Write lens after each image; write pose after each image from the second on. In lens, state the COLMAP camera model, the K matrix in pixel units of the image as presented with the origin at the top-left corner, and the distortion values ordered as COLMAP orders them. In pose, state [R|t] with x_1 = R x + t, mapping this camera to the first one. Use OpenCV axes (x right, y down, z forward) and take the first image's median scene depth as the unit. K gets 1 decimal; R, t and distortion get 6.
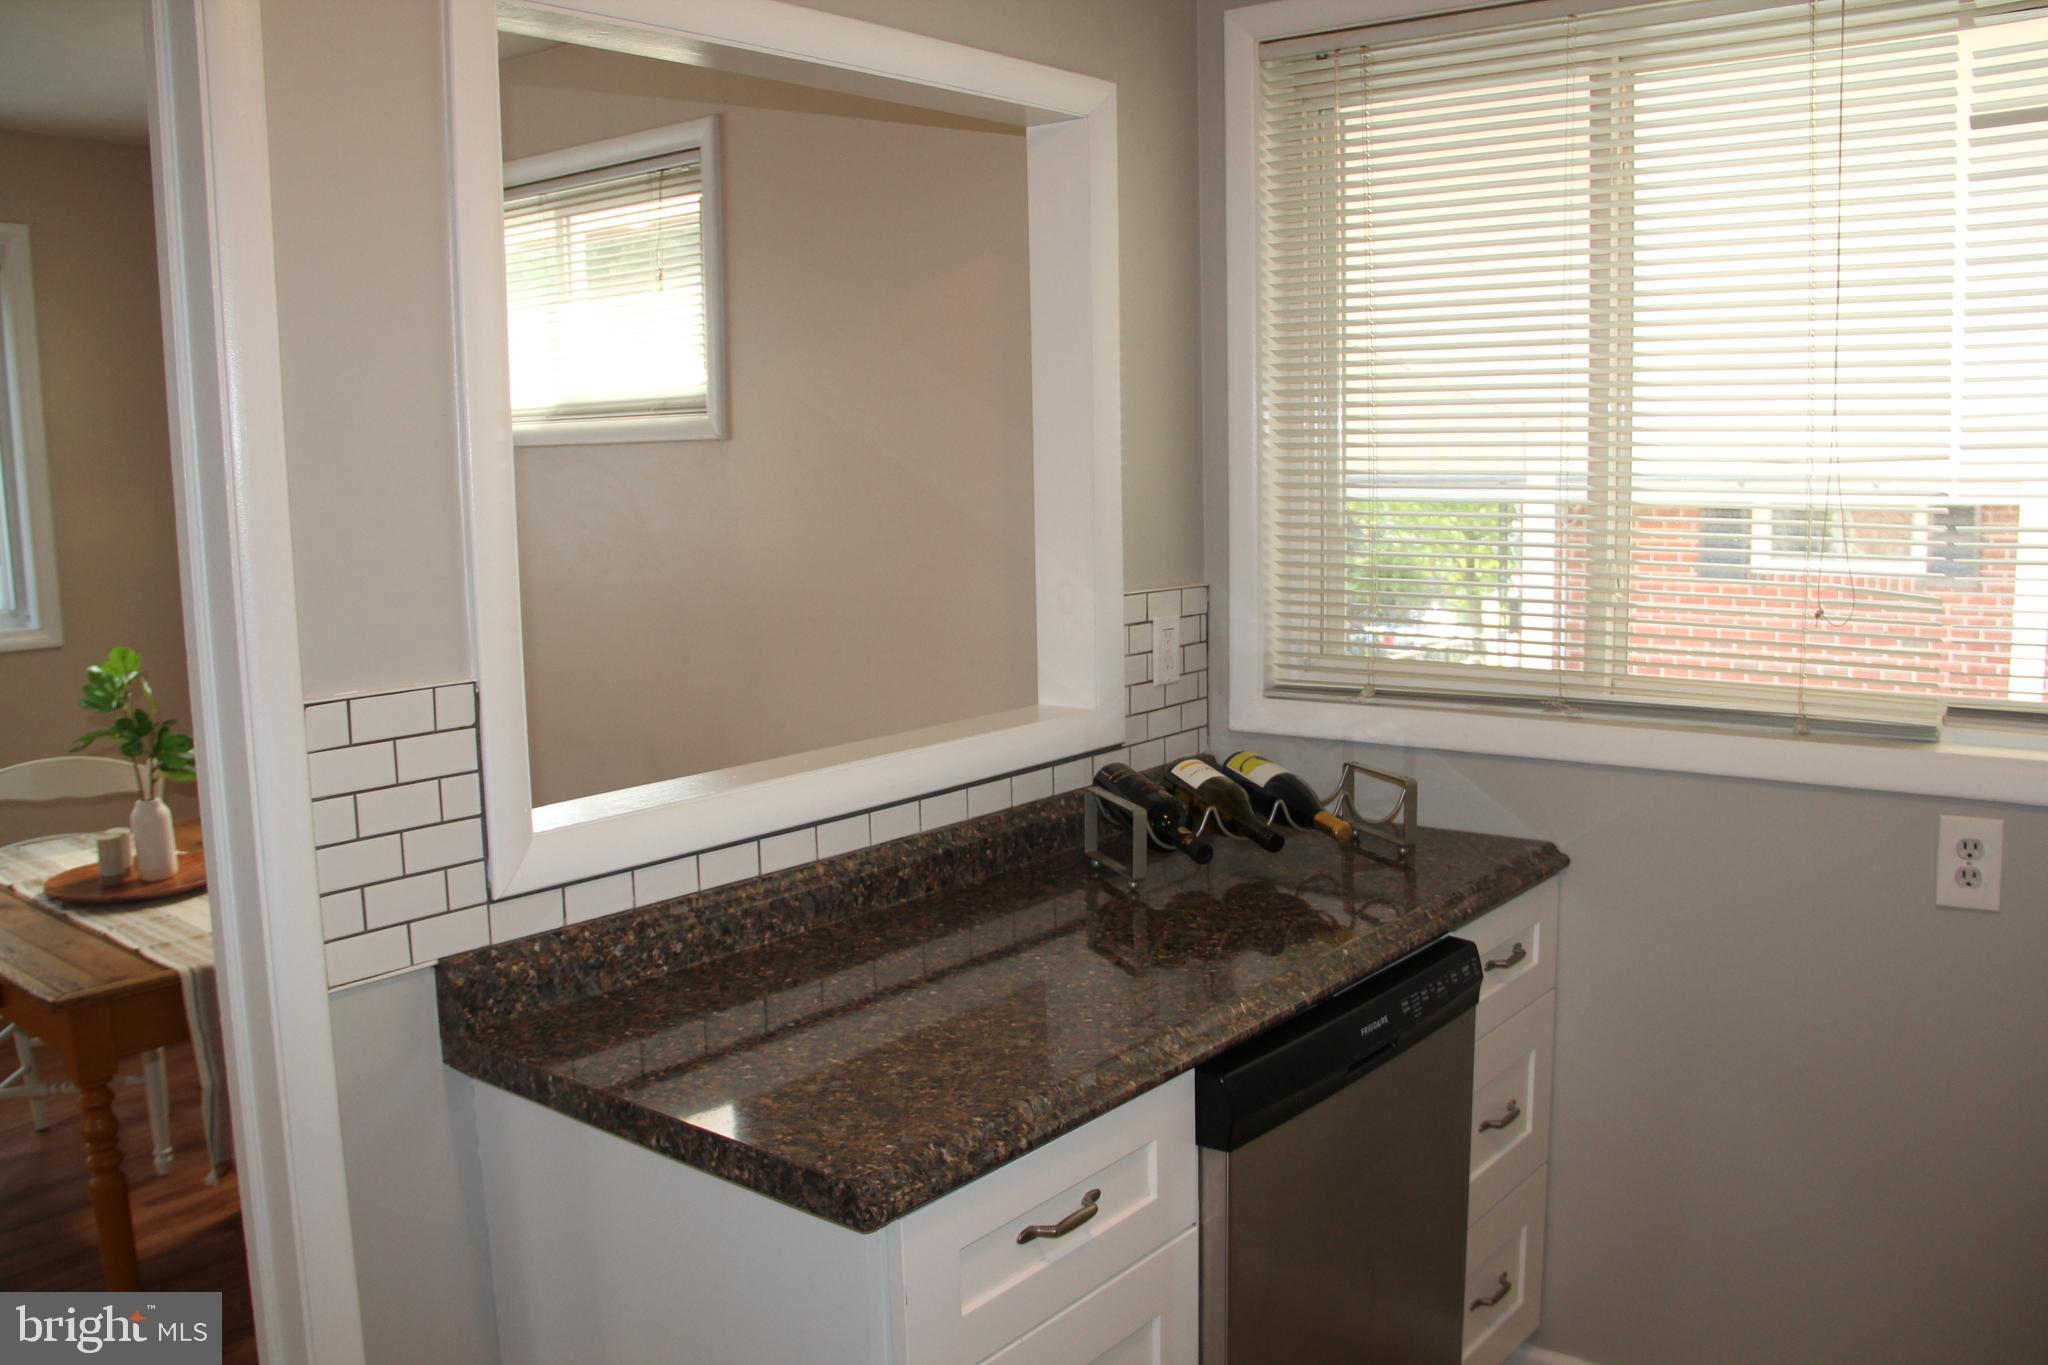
lens RADIAL K [[1695.2, 0, 989.8], [0, 1695.2, 677.3], [0, 0, 1]] dist [-0.172077, 0.127829]
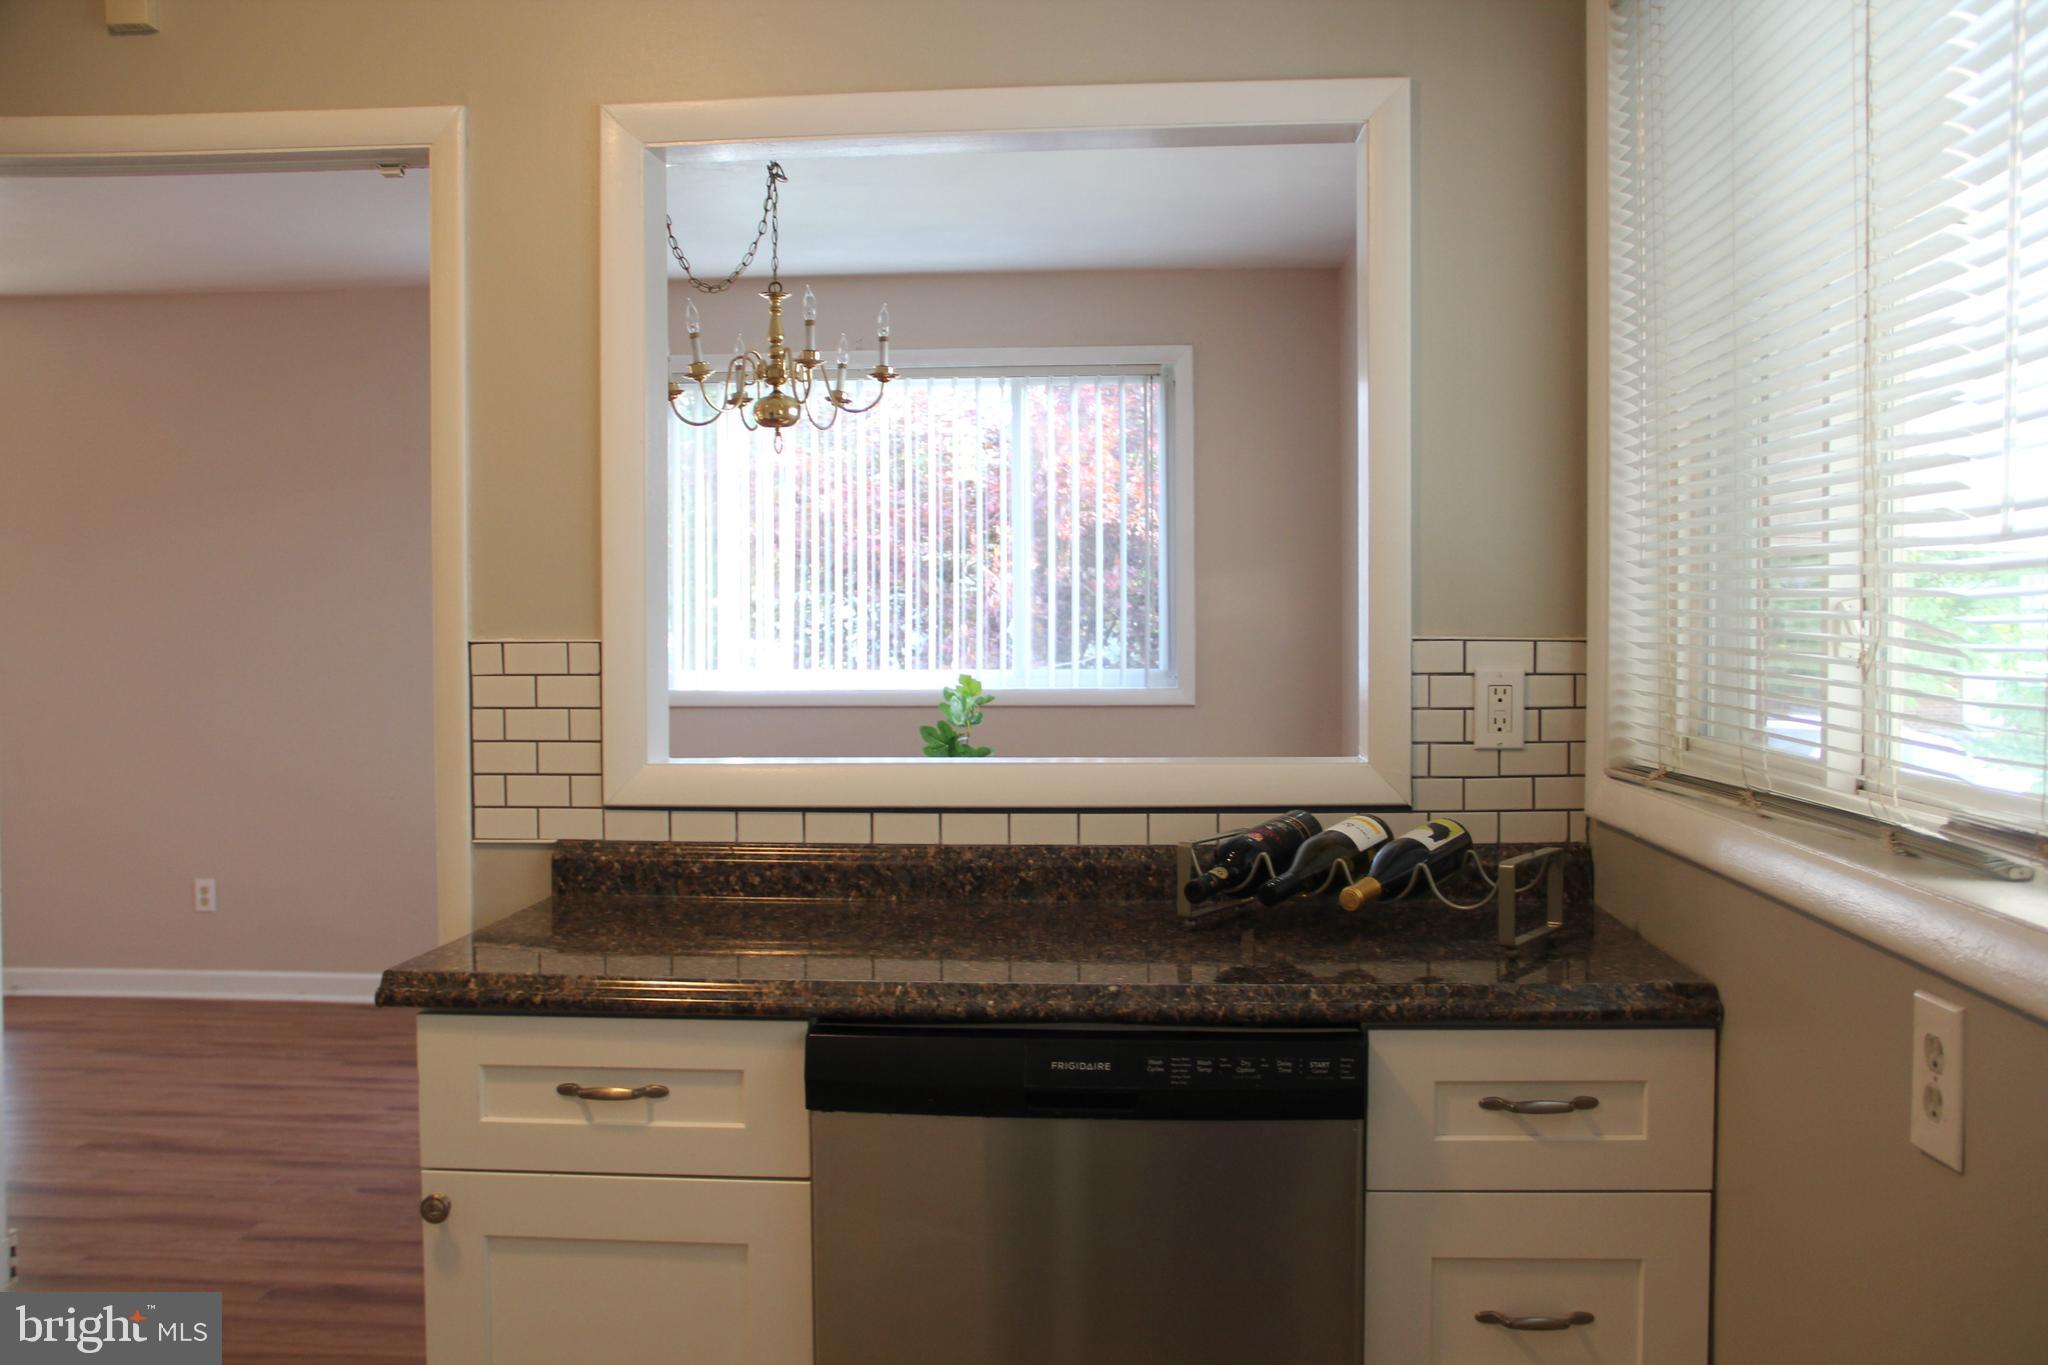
lens RADIAL K [[1764.5, 0, 1024.0], [0, 1764.5, 682.5], [0, 0, 1]] dist [-0.121310, 0.000237]
pose [[0.585637, 0.044364, -0.809358, 0.973698], [-0.115054, 0.992941, -0.028824, 0.033976], [0.802366, 0.110000, 0.586608, 0.403717]]
